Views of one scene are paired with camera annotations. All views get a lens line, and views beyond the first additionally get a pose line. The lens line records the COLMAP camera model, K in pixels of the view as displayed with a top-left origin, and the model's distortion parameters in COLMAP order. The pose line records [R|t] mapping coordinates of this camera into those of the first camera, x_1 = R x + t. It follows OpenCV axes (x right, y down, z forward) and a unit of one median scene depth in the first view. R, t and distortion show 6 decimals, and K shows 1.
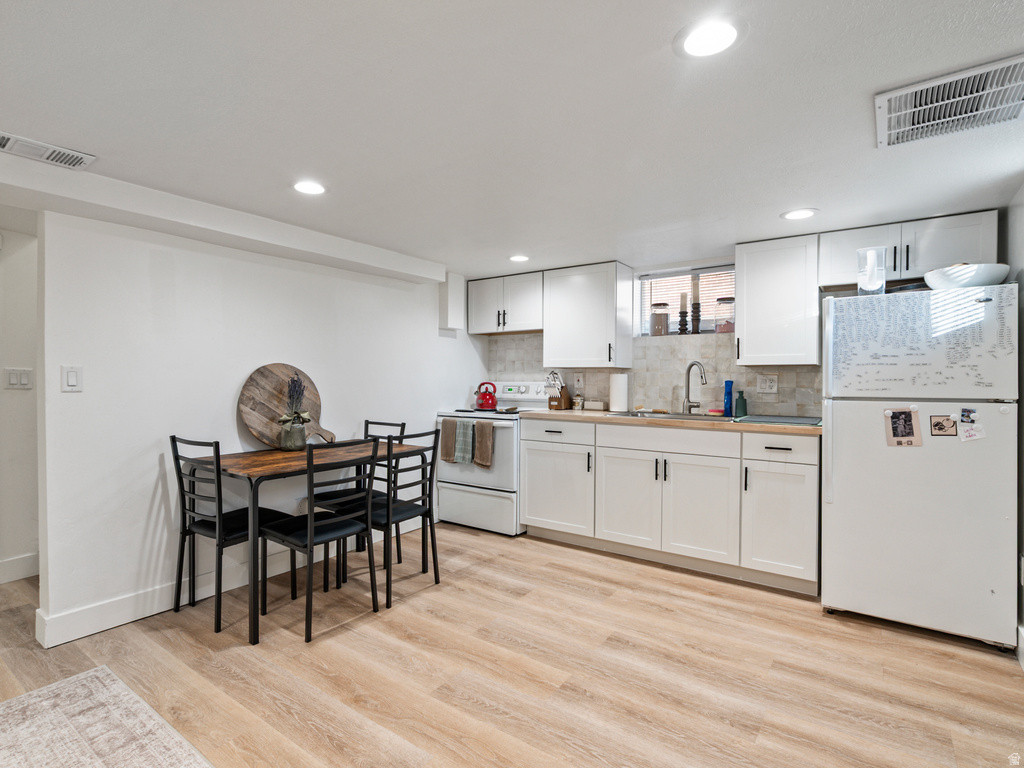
lens RADIAL K [[519.0, 0, 507.0], [0, 519.0, 384.0], [0, 0, 1]] dist [-0.000136, 0.000828]
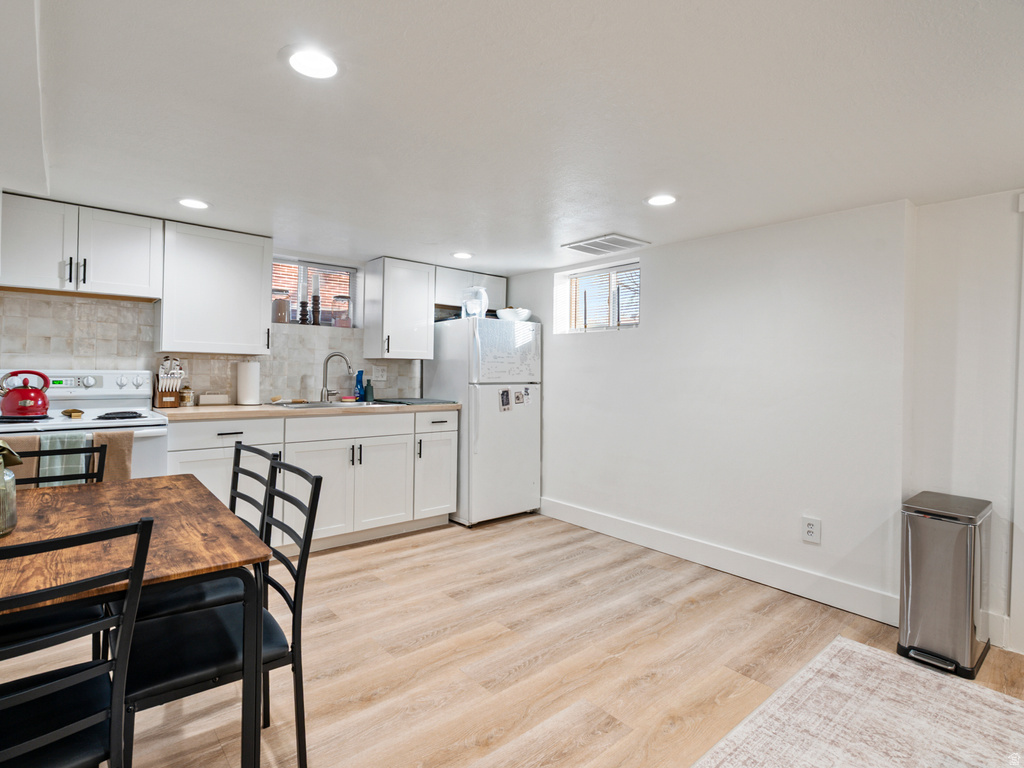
lens RADIAL K [[529.0, 0, 498.0], [0, 529.0, 365.9], [0, 0, 1]] dist [-0.000778, 0.000396]
pose [[0.239859, 0.009842, 0.970758, -0.810246], [-0.006107, 0.999944, -0.008629, -0.010763], [-0.970788, -0.003858, 0.239906, 0.542368]]
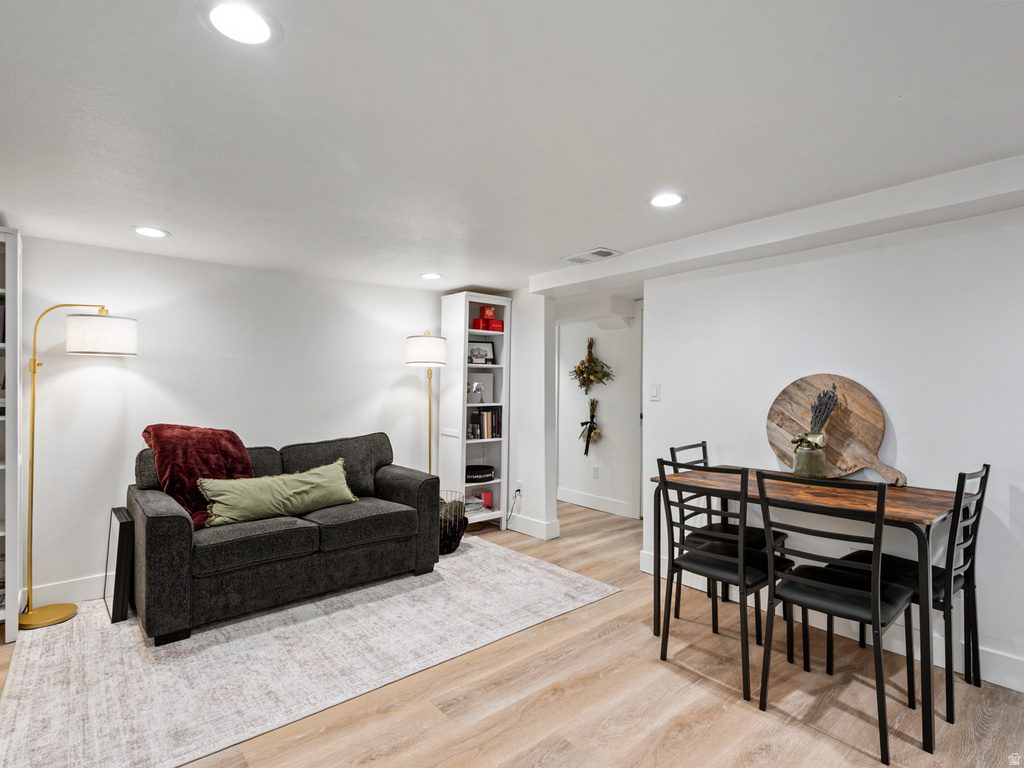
lens RADIAL K [[519.0, 0, 507.0], [0, 519.0, 384.0], [0, 0, 1]] dist [-0.000136, 0.000828]
pose [[-0.243712, -0.012343, -0.969769, 0.559864], [-0.011762, 0.999883, -0.009771, -0.011307], [0.969776, 0.009025, -0.243828, 0.816688]]
